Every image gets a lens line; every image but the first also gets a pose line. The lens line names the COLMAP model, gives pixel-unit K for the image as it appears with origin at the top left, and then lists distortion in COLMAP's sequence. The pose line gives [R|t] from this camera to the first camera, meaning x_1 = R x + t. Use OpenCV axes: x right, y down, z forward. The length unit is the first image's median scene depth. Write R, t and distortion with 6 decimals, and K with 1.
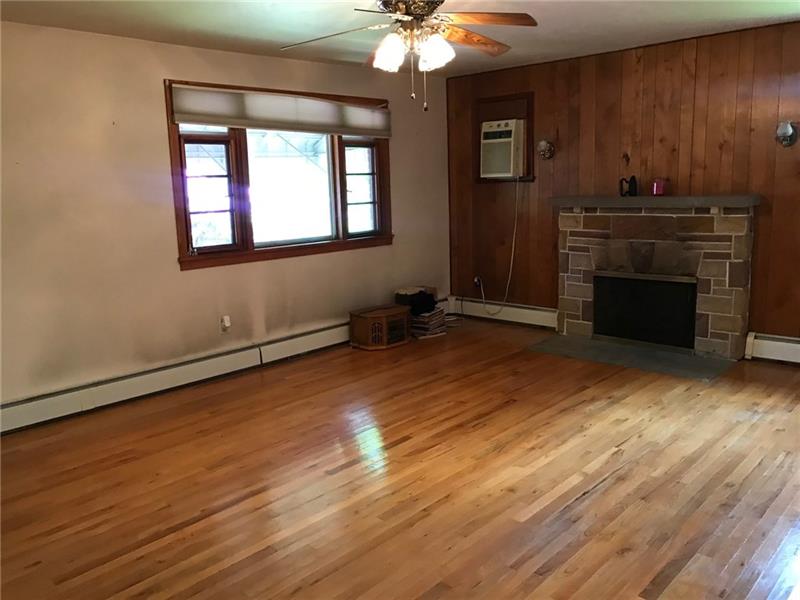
lens RADIAL K [[658.5, 0, 379.1], [0, 658.5, 289.3], [0, 0, 1]] dist [0.041087, -0.064309]
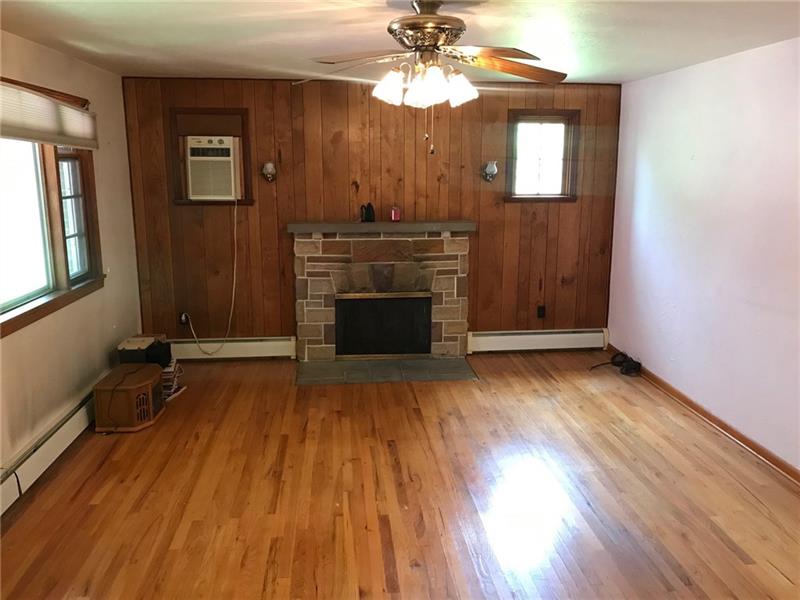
lens RADIAL K [[658.5, 0, 400.8], [0, 658.5, 298.1], [0, 0, 1]] dist [0.041087, -0.064309]
pose [[0.650432, -0.117954, 0.750350, -0.395567], [0.103437, 0.992421, 0.066344, -0.084419], [-0.752489, 0.034462, 0.657703, 0.271919]]
